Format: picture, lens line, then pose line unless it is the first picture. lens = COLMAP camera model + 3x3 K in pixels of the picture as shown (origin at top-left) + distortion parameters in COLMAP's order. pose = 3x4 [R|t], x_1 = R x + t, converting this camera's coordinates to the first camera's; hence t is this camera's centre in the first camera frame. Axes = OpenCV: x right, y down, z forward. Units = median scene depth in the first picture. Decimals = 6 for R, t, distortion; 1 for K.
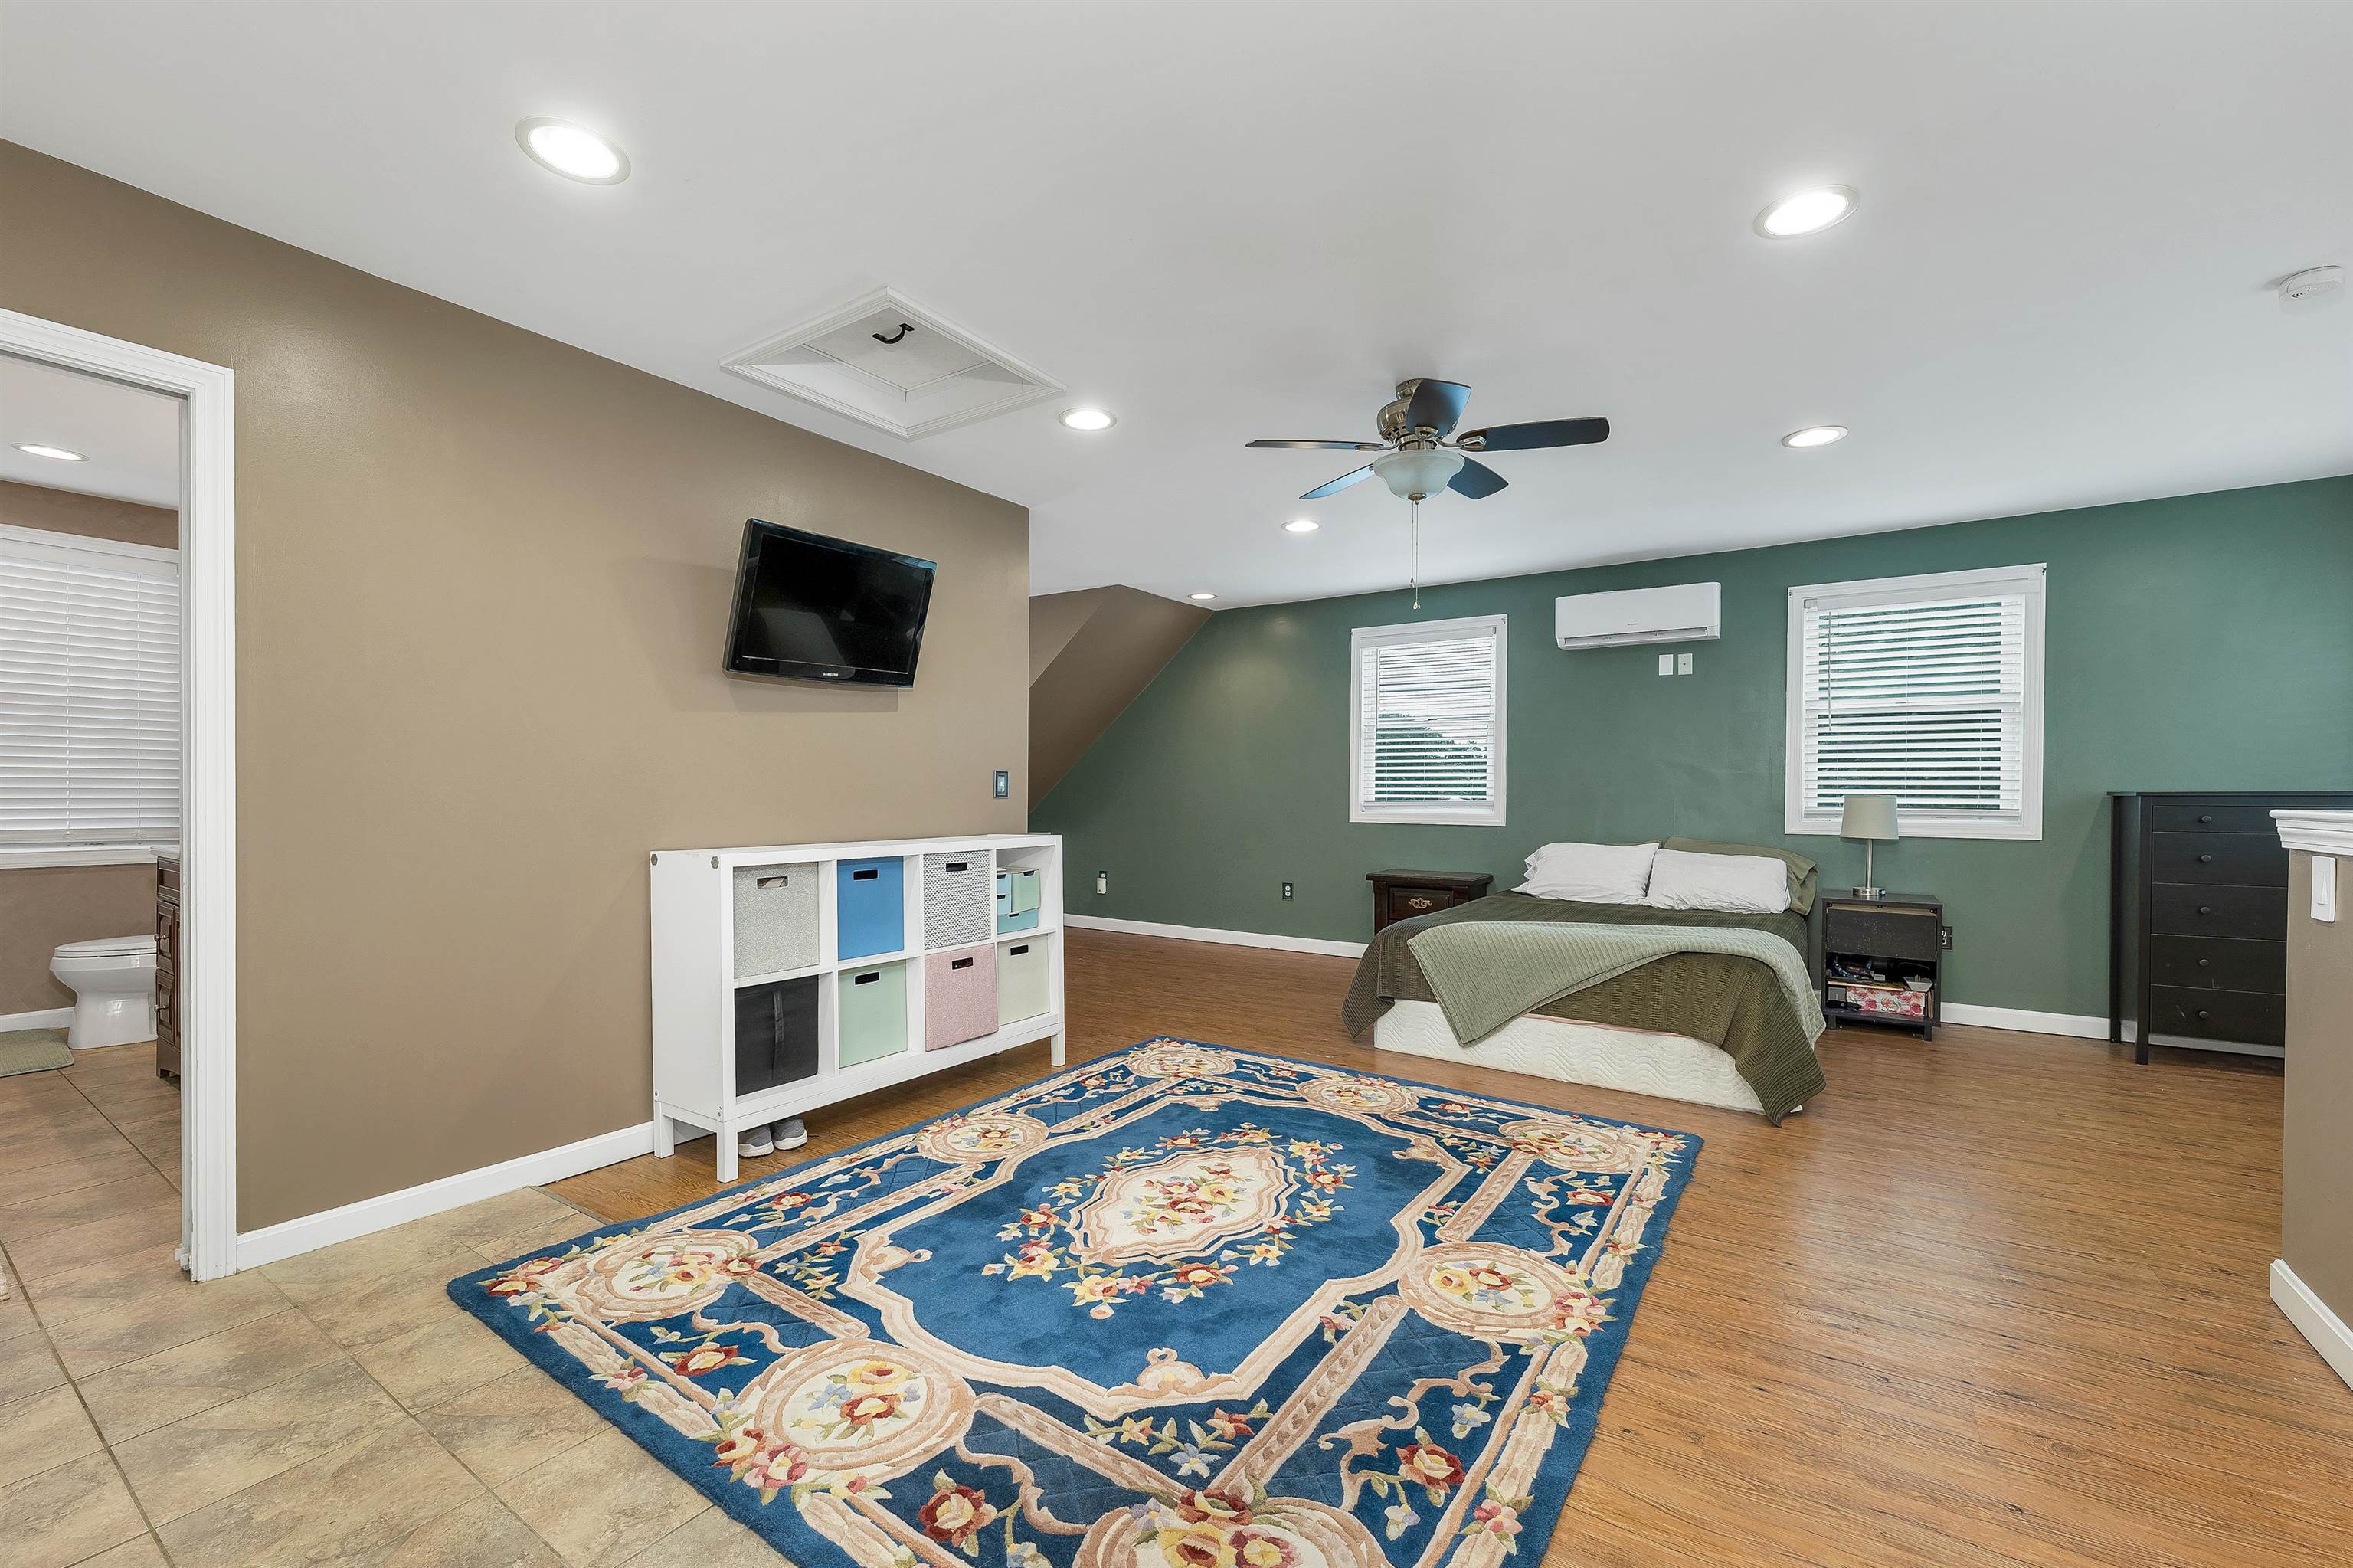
lens RADIAL K [[970.3, 0, 1176.5], [0, 970.3, 784.0], [0, 0, 1]] dist [-0.000987, 0.000223]
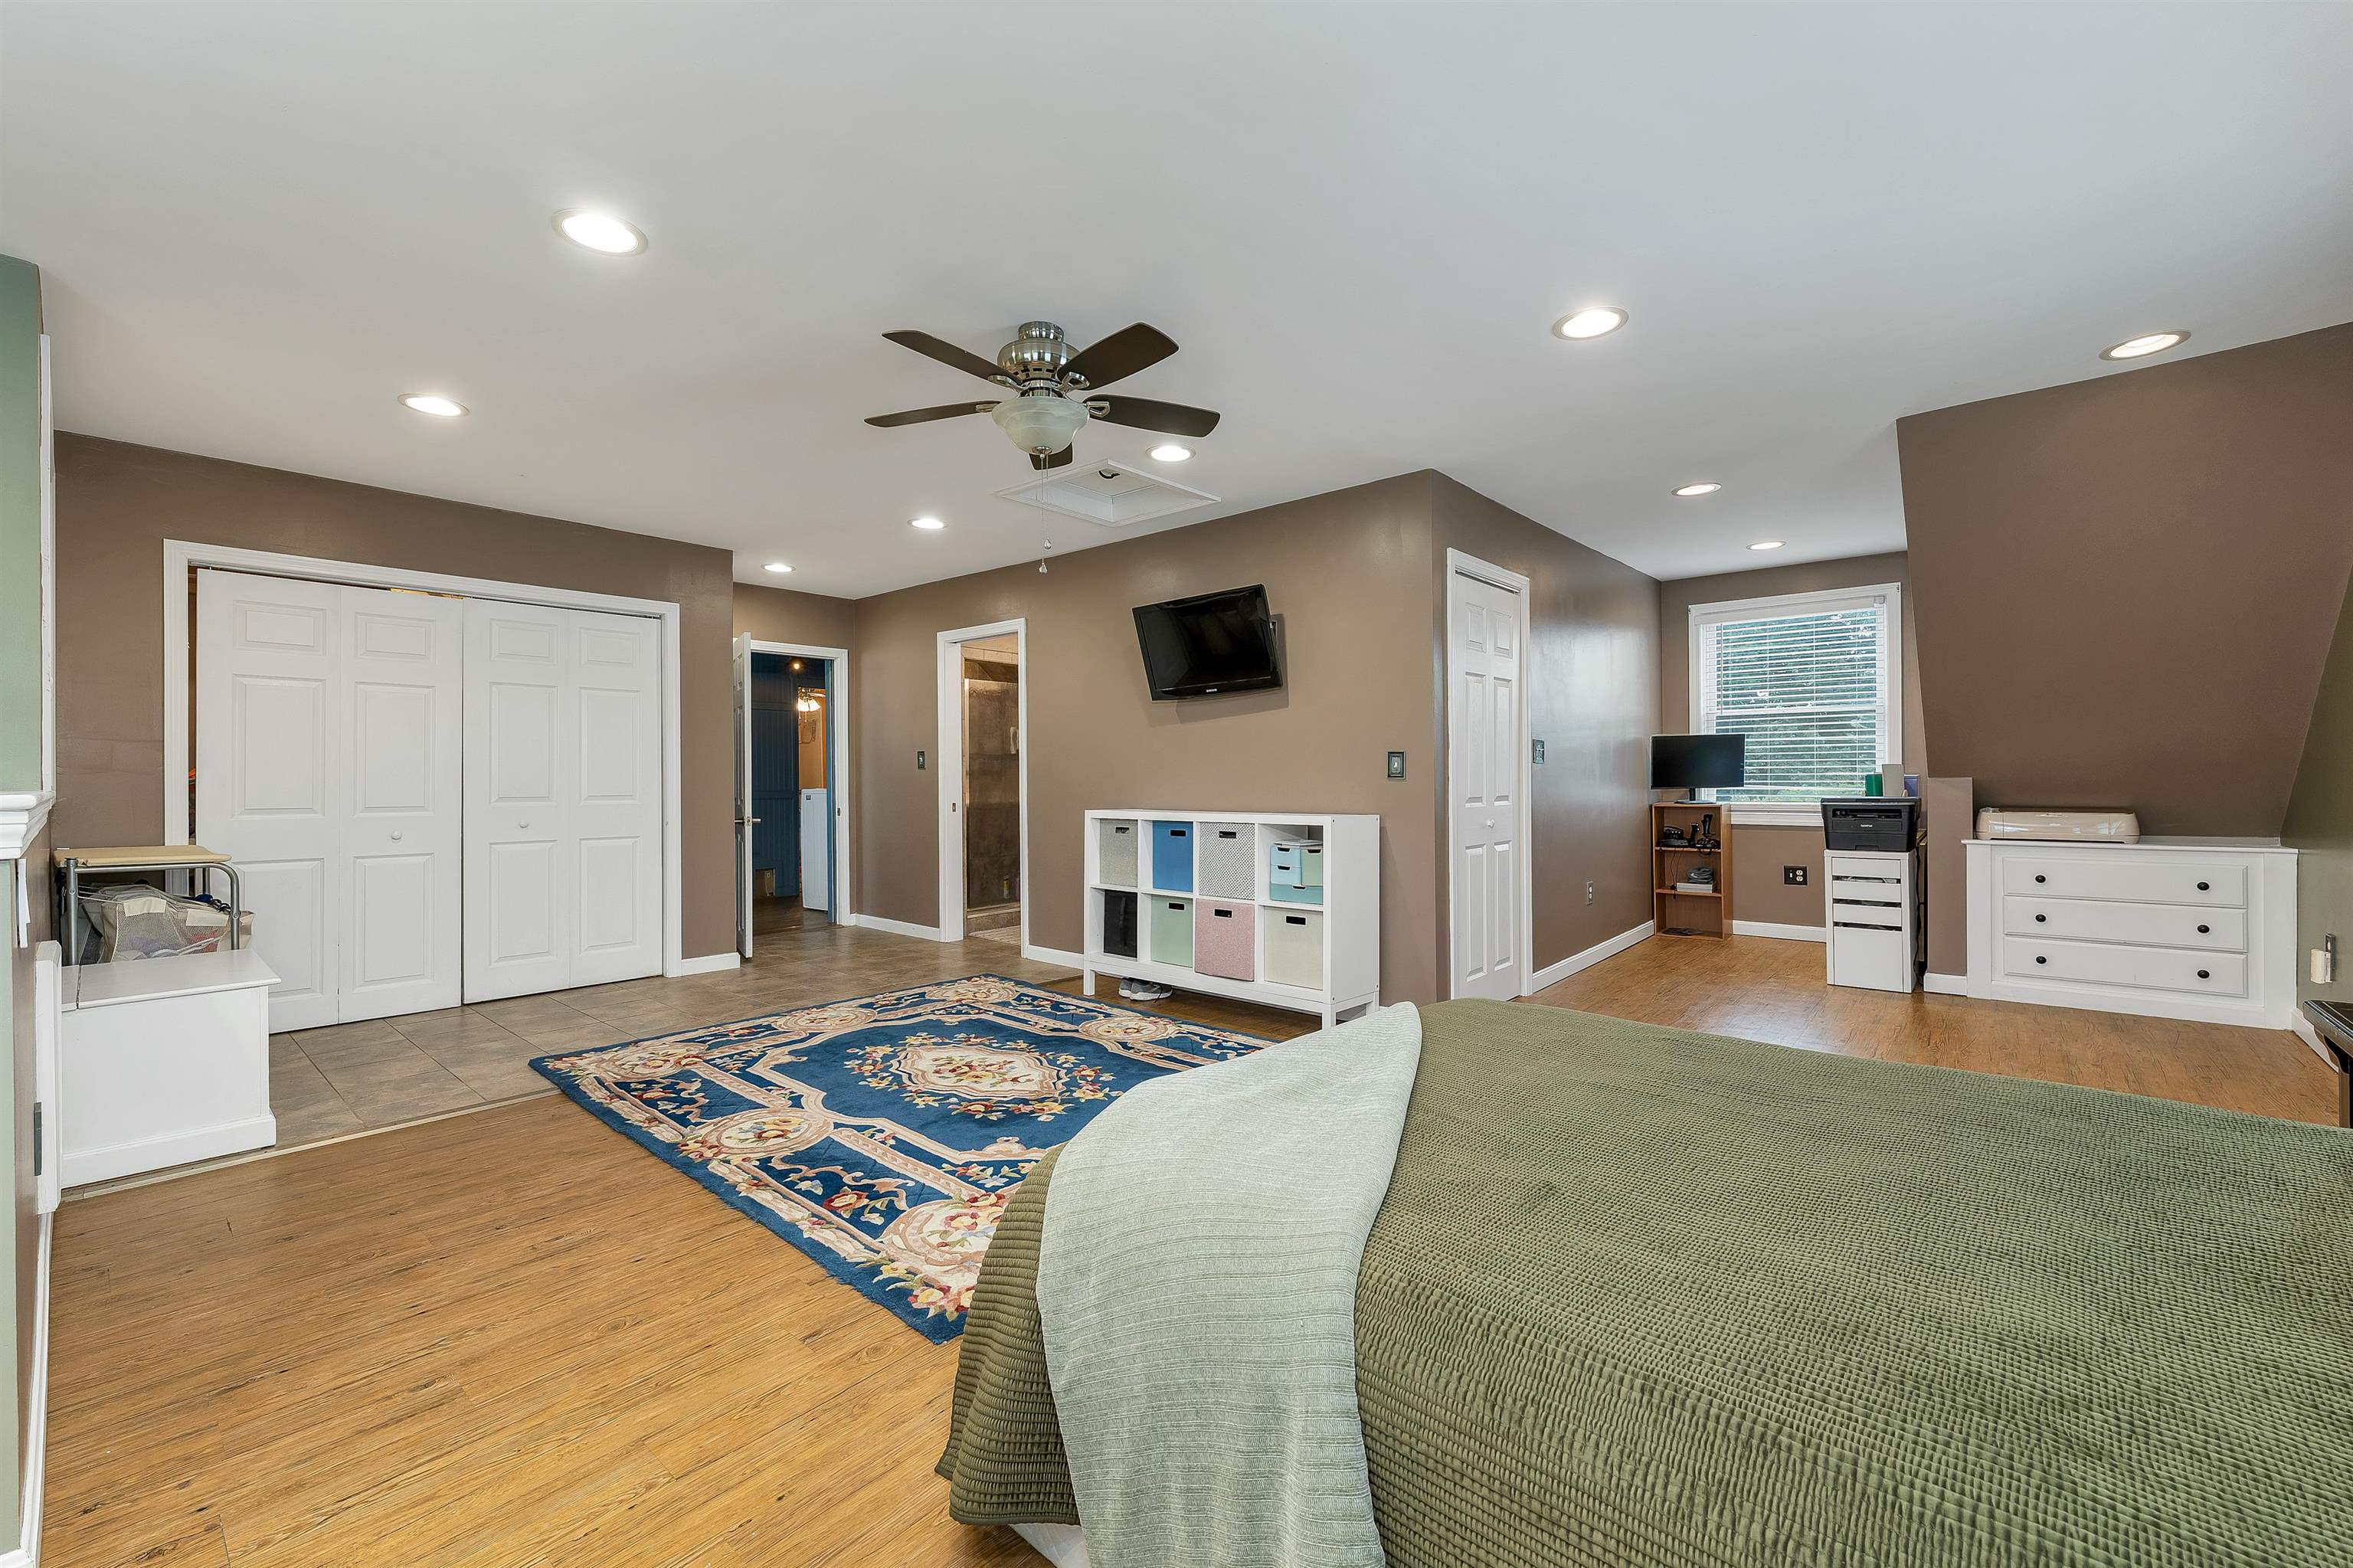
lens RADIAL K [[959.9, 0, 1156.9], [0, 959.9, 775.4], [0, 0, 1]] dist [-0.000794, -0.000419]
pose [[-0.138449, -0.004397, -0.990360, 1.310675], [0.012168, 0.999907, -0.006140, 0.022371], [0.990295, -0.012901, -0.138382, 1.434231]]
